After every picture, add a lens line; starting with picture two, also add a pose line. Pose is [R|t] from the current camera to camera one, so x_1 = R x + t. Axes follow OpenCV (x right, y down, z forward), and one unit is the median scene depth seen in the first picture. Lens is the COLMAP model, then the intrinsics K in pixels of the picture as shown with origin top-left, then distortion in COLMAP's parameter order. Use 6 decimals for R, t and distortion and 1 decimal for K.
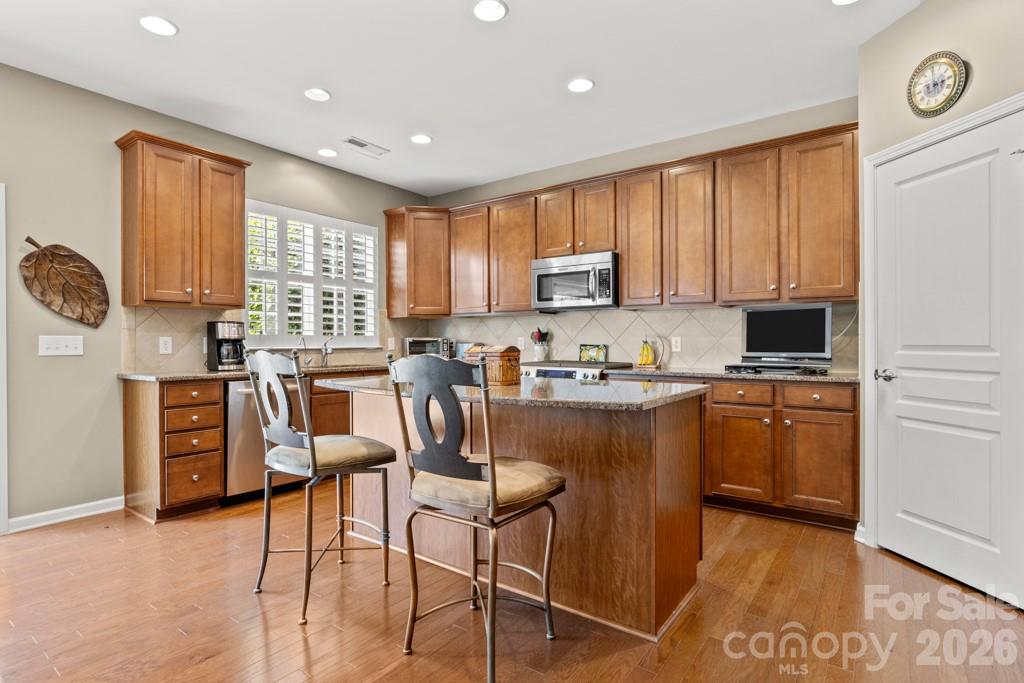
lens RADIAL K [[512.8, 0, 511.6], [0, 512.8, 344.7], [0, 0, 1]] dist [-0.010831, 0.003198]
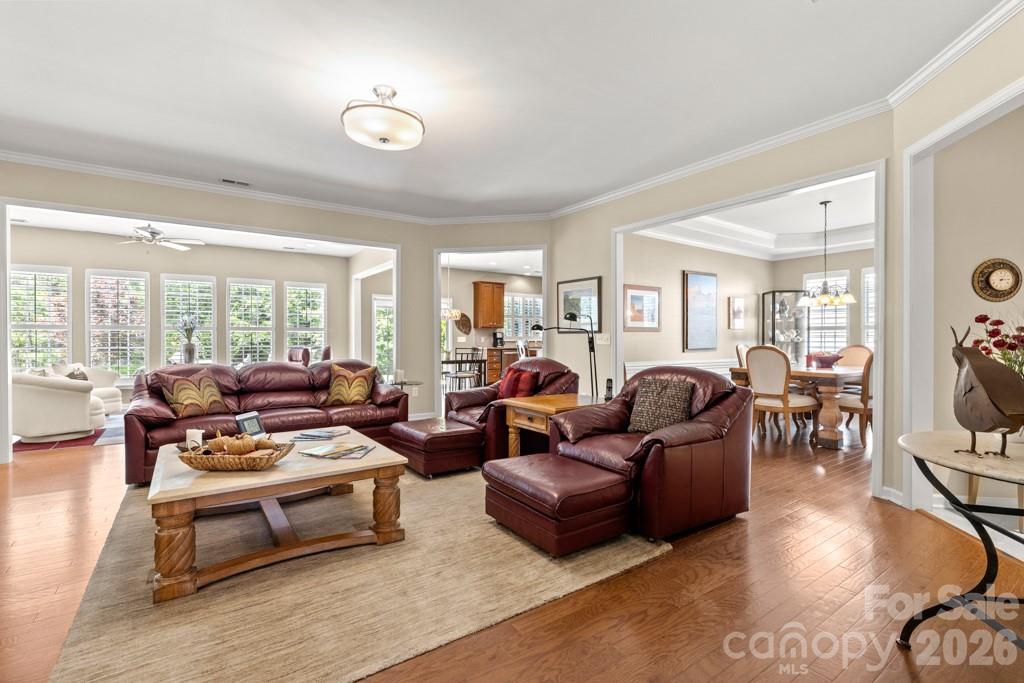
lens RADIAL K [[457.9, 0, 509.3], [0, 457.9, 340.7], [0, 0, 1]] dist [-0.000882, 0.000480]
pose [[0.944293, 0.005028, -0.329068, 0.503744], [-0.005842, 0.999982, -0.001485, 0.012197], [0.329055, 0.003325, 0.944305, -1.869899]]
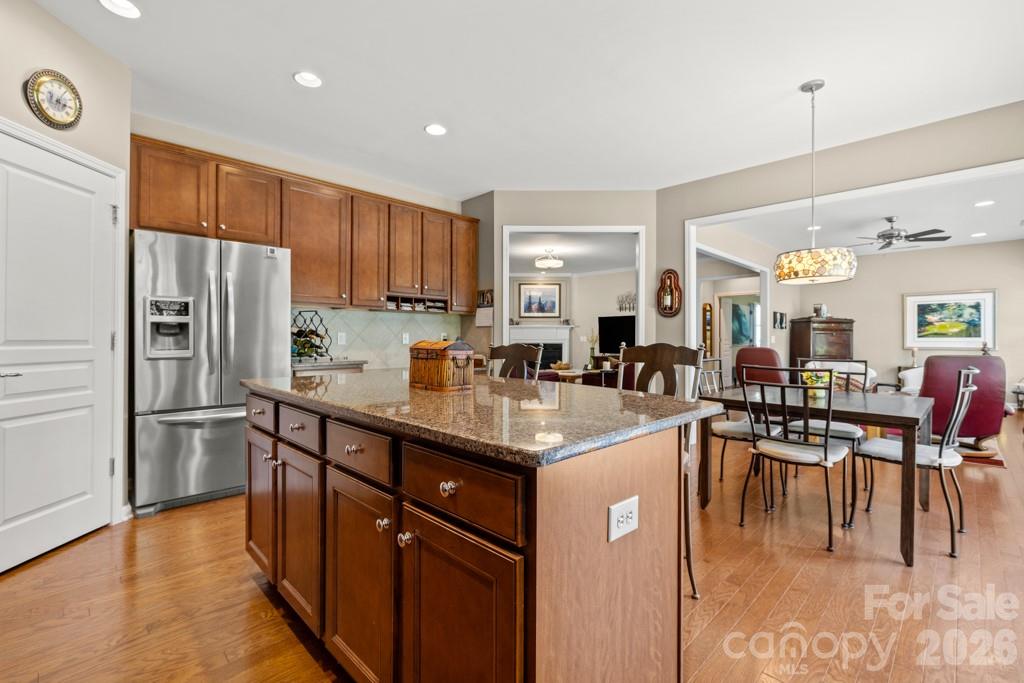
lens RADIAL K [[457.9, 0, 510.2], [0, 457.9, 337.6], [0, 0, 1]] dist [-0.000882, 0.000480]
pose [[-0.986691, 0.001660, 0.162598, -0.191334], [0.001989, 0.999996, 0.001863, -0.002843], [-0.162594, 0.002161, -0.986691, 1.223424]]
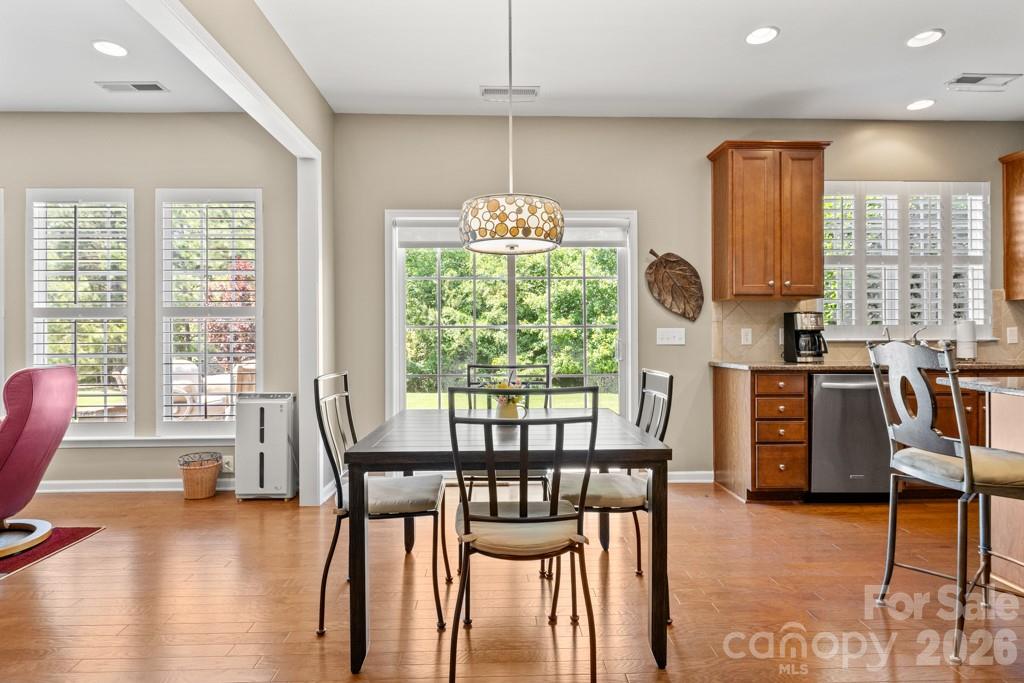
lens RADIAL K [[552.3, 0, 514.8], [0, 552.3, 335.0], [0, 0, 1]] dist [0.002154, -0.000556]
pose [[0.619847, -0.000858, -0.784722, -0.079670], [-0.001437, 0.999996, -0.002228, 0.001560], [0.784721, 0.002508, 0.619844, -0.088588]]
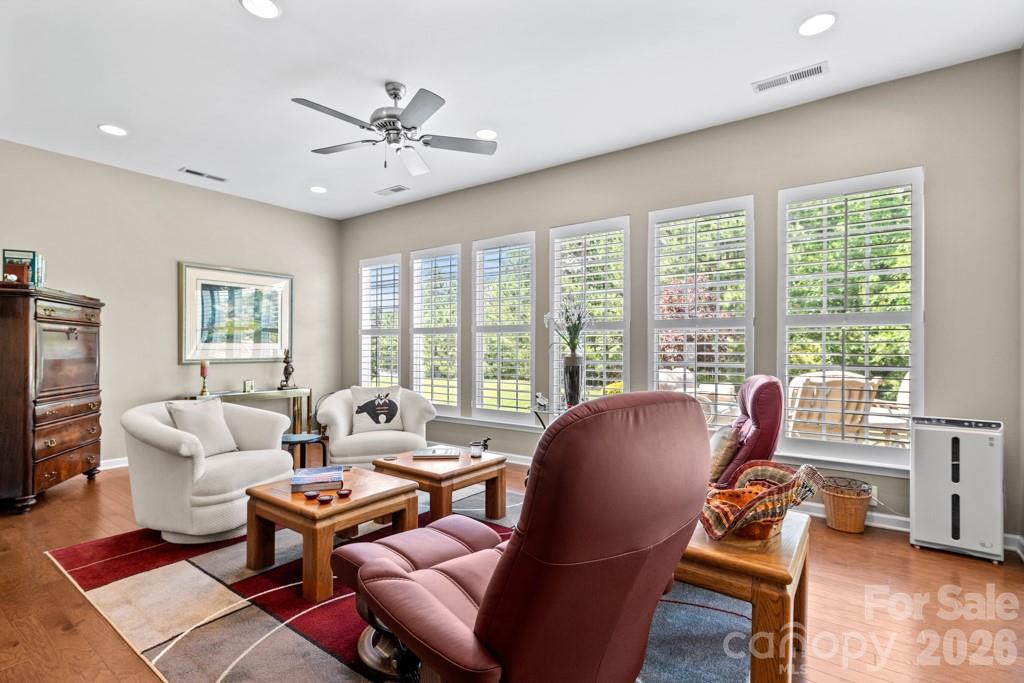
lens RADIAL K [[479.4, 0, 515.9], [0, 479.4, 347.1], [0, 0, 1]] dist [-0.004075, 0.001176]
pose [[-0.004470, 0.005236, -0.999976, -0.478281], [-0.007651, 0.999957, 0.005270, 0.003954], [0.999961, 0.007675, -0.004430, -0.462971]]
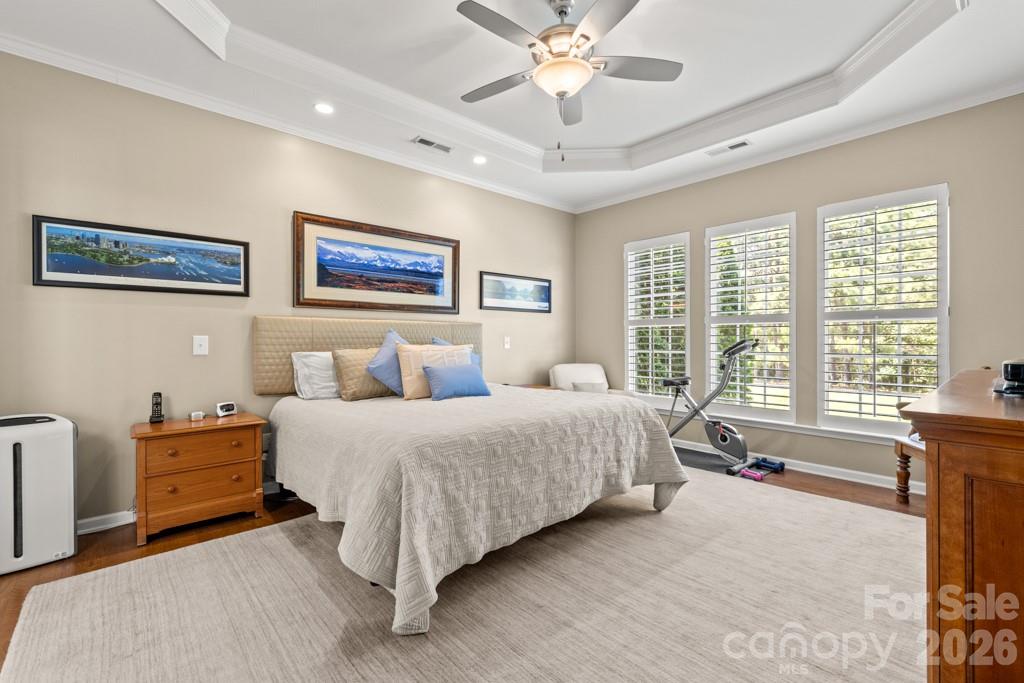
lens RADIAL K [[435.6, 0, 528.4], [0, 435.6, 339.4], [0, 0, 1]] dist [-0.010108, -0.000901]
pose [[-0.190573, 0.002914, -0.981669, -0.771199], [-0.002120, 0.999992, 0.003380, 0.010056], [0.981671, 0.002725, -0.190566, -1.080404]]
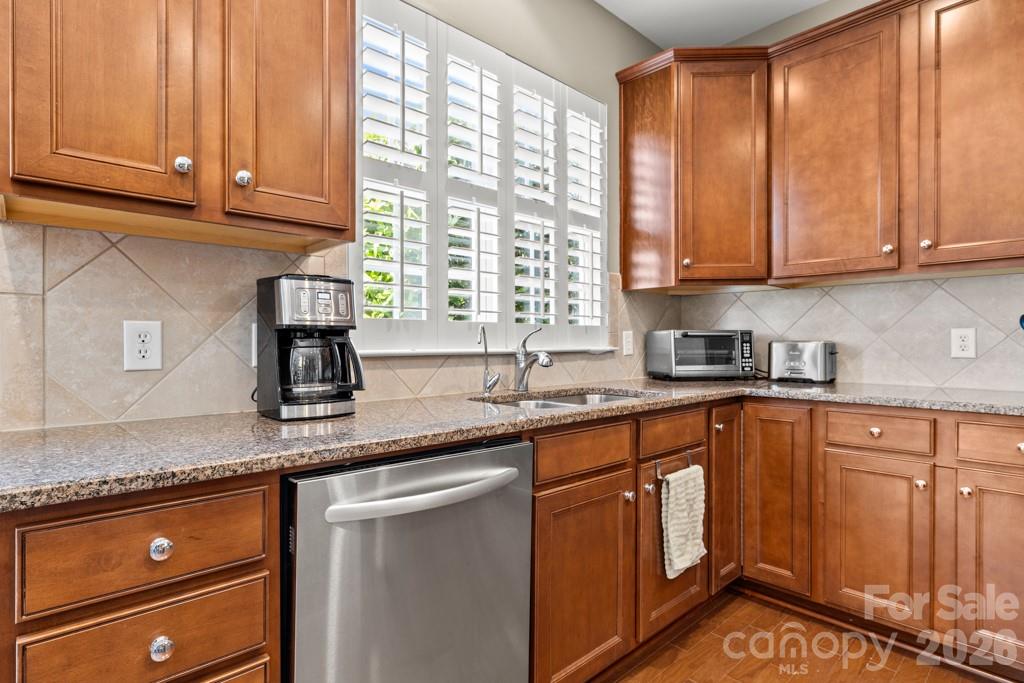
lens RADIAL K [[512.8, 0, 508.3], [0, 512.8, 346.2], [0, 0, 1]] dist [-0.010831, 0.003198]
pose [[0.981331, 0.005091, -0.192258, -0.378585], [-0.004020, 0.999974, 0.005959, -0.000646], [0.192283, -0.005075, 0.981326, 0.730163]]
